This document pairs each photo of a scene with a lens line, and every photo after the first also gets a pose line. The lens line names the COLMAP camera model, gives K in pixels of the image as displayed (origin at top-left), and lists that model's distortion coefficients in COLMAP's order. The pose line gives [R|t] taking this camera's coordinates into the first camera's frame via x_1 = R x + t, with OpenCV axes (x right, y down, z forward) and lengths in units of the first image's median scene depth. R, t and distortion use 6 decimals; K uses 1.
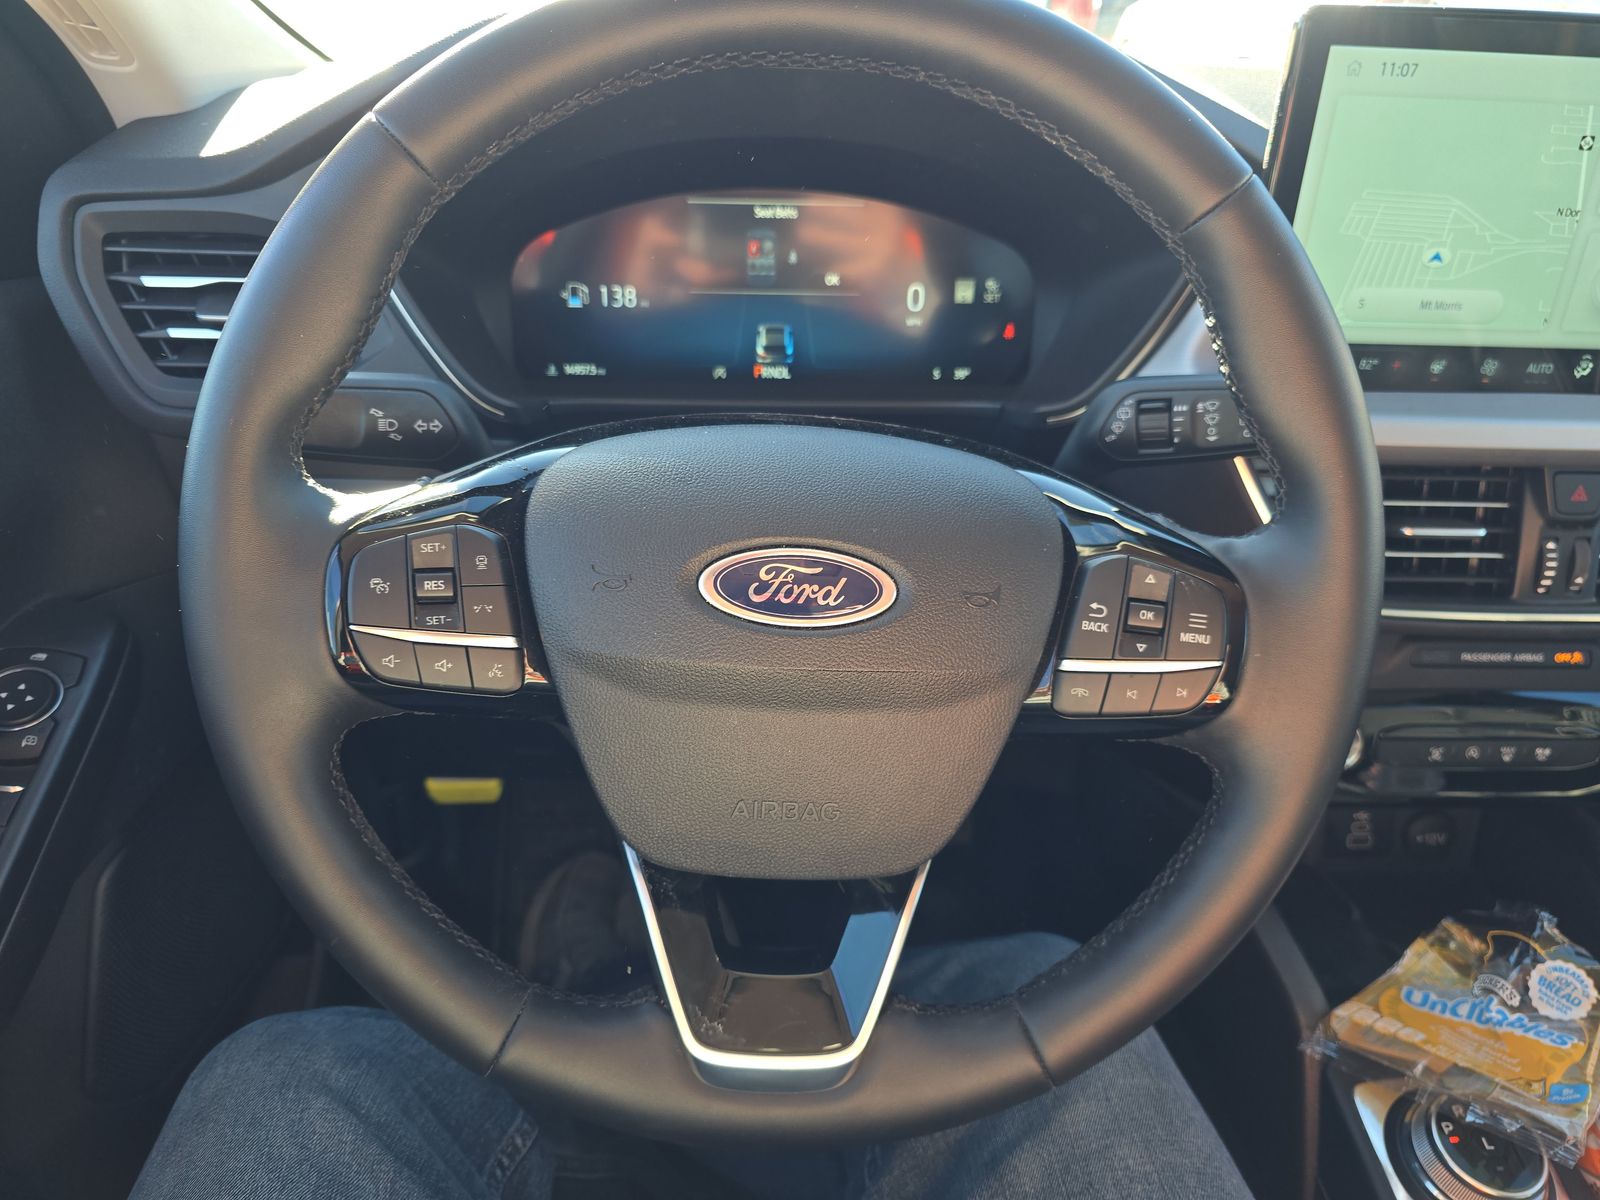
lens RADIAL K [[1057.2, 0, 785.7], [0, 1057.2, 586.3], [0, 0, 1]] dist [0.045017, -0.035950]
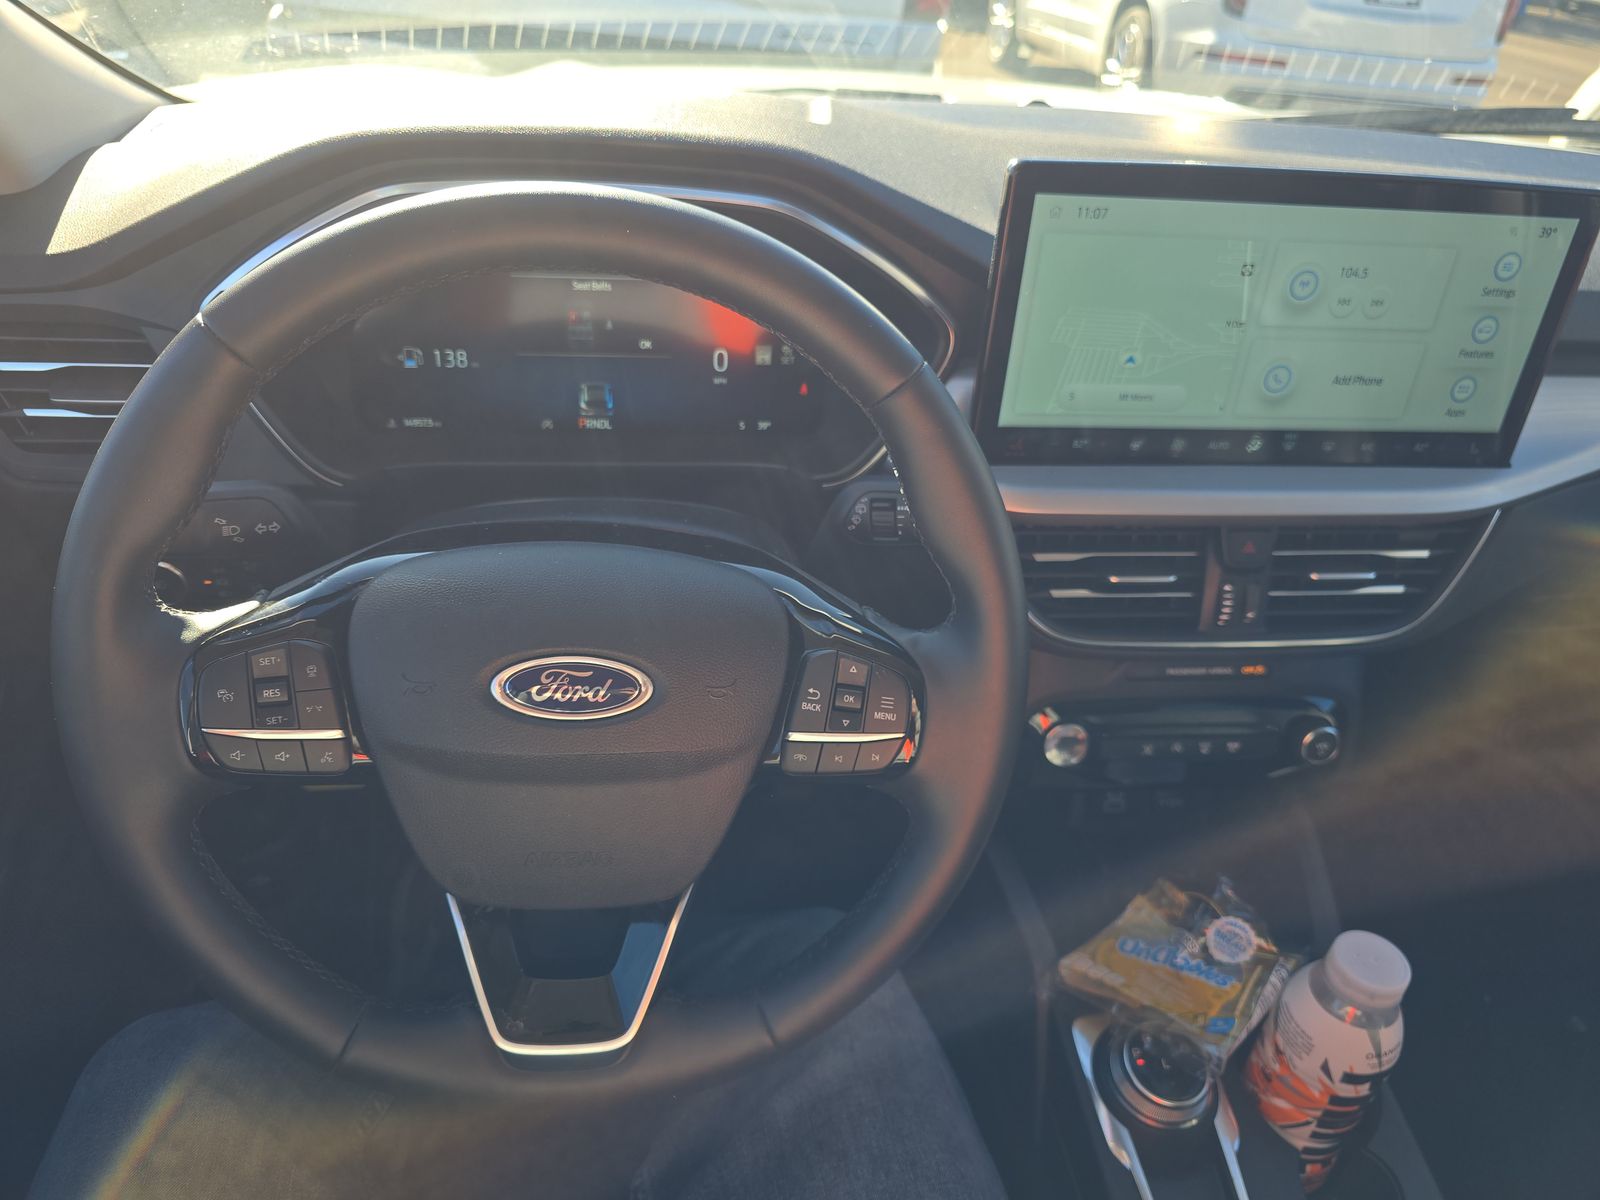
lens RADIAL K [[1057.2, 0, 767.8], [0, 1057.2, 588.7], [0, 0, 1]] dist [0.045017, -0.035950]
pose [[0.996498, -0.014402, 0.082370, 0.104154], [0.008361, 0.997281, 0.073223, -0.152303], [-0.083200, -0.072278, 0.993908, -0.195786]]
